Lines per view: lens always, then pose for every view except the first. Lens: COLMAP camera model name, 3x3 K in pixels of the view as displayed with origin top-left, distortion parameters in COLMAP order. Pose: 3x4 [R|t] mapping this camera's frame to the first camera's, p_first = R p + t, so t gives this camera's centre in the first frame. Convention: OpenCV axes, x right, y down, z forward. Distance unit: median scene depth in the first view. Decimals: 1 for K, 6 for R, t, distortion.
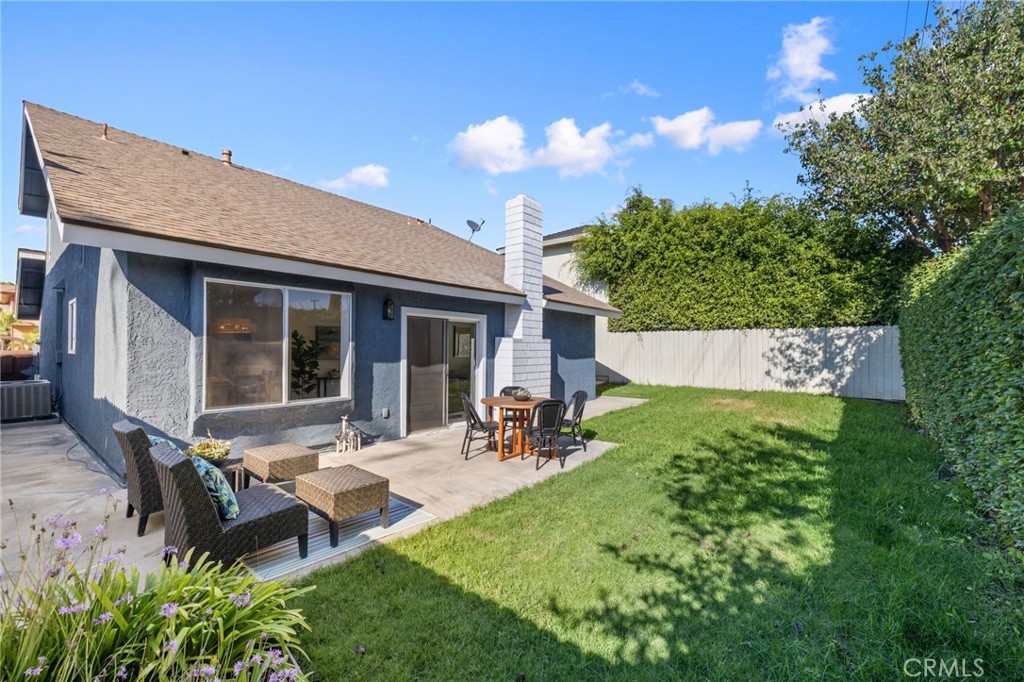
lens RADIAL K [[445.8, 0, 517.8], [0, 445.8, 346.0], [0, 0, 1]] dist [0.002157, 0.000341]
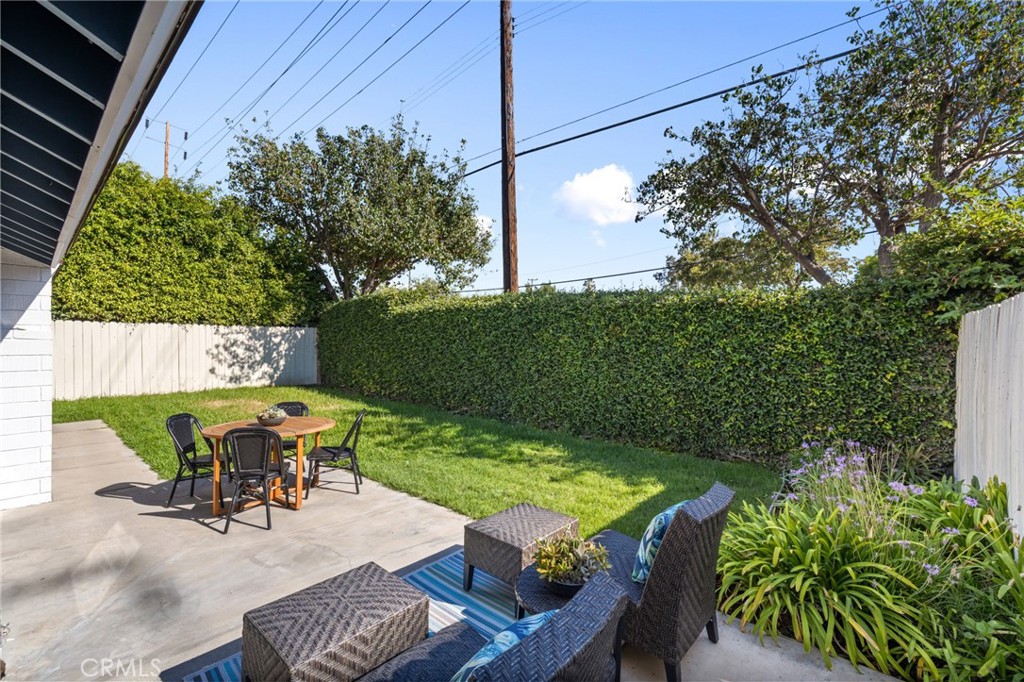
lens RADIAL K [[445.8, 0, 517.8], [0, 445.8, 346.0], [0, 0, 1]] dist [0.002157, 0.000341]
pose [[-0.018478, -0.011850, 0.999759, -0.441402], [-0.009979, 0.999882, 0.011667, -0.011362], [-0.999779, -0.009761, -0.018594, 0.380230]]
